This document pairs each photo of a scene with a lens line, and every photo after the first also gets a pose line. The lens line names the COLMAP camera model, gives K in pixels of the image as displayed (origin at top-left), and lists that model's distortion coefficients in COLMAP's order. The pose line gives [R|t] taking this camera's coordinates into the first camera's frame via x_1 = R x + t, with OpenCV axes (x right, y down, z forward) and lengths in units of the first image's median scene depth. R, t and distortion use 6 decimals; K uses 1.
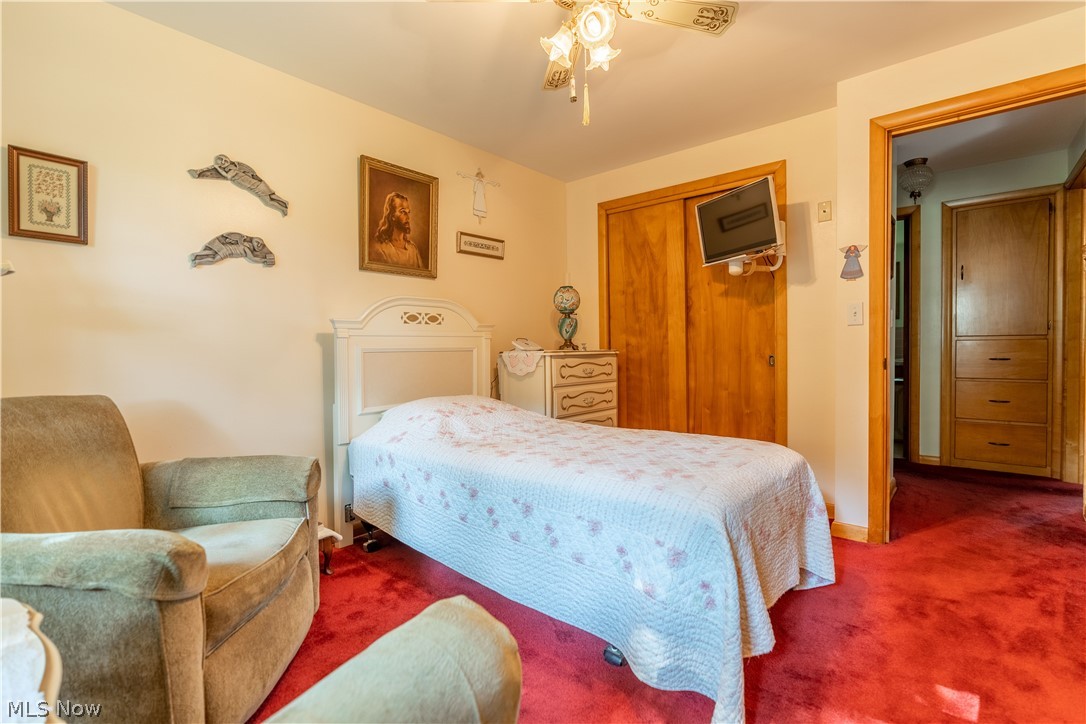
lens RADIAL K [[490.3, 0, 547.4], [0, 490.3, 358.2], [0, 0, 1]] dist [-0.012656, 0.002821]
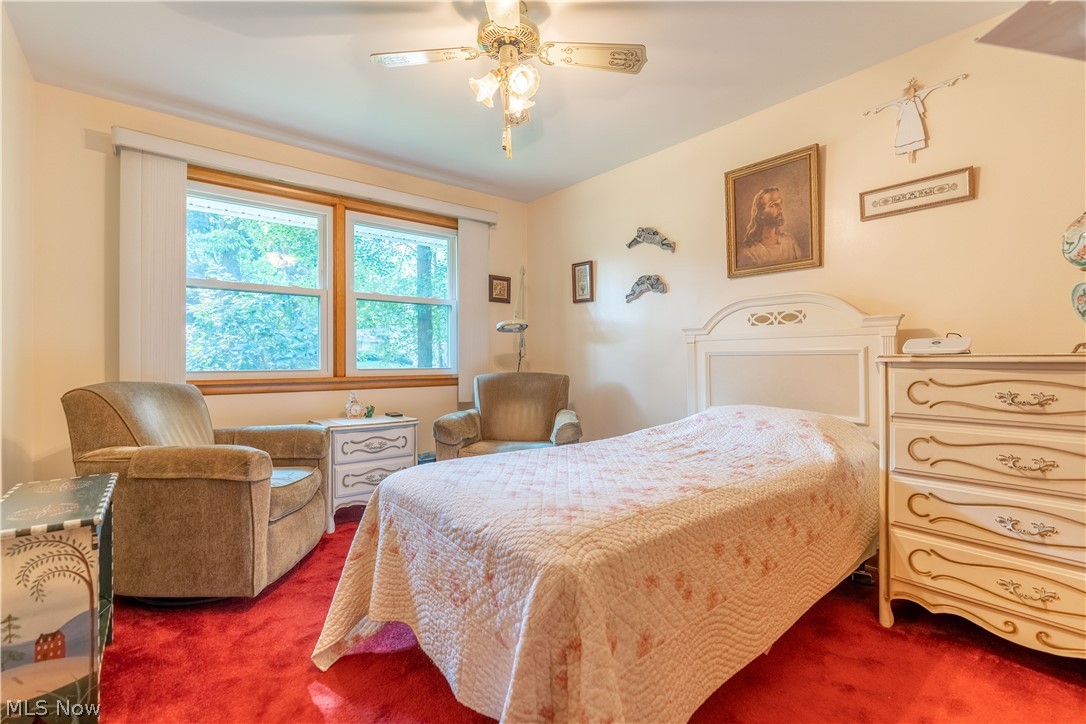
lens RADIAL K [[490.3, 0, 547.9], [0, 490.3, 355.0], [0, 0, 1]] dist [-0.012656, 0.002821]
pose [[-0.157038, -0.001377, -0.987592, 0.701372], [-0.018321, 0.999831, 0.001519, -0.008123], [0.987423, 0.018332, -0.157036, 0.742445]]
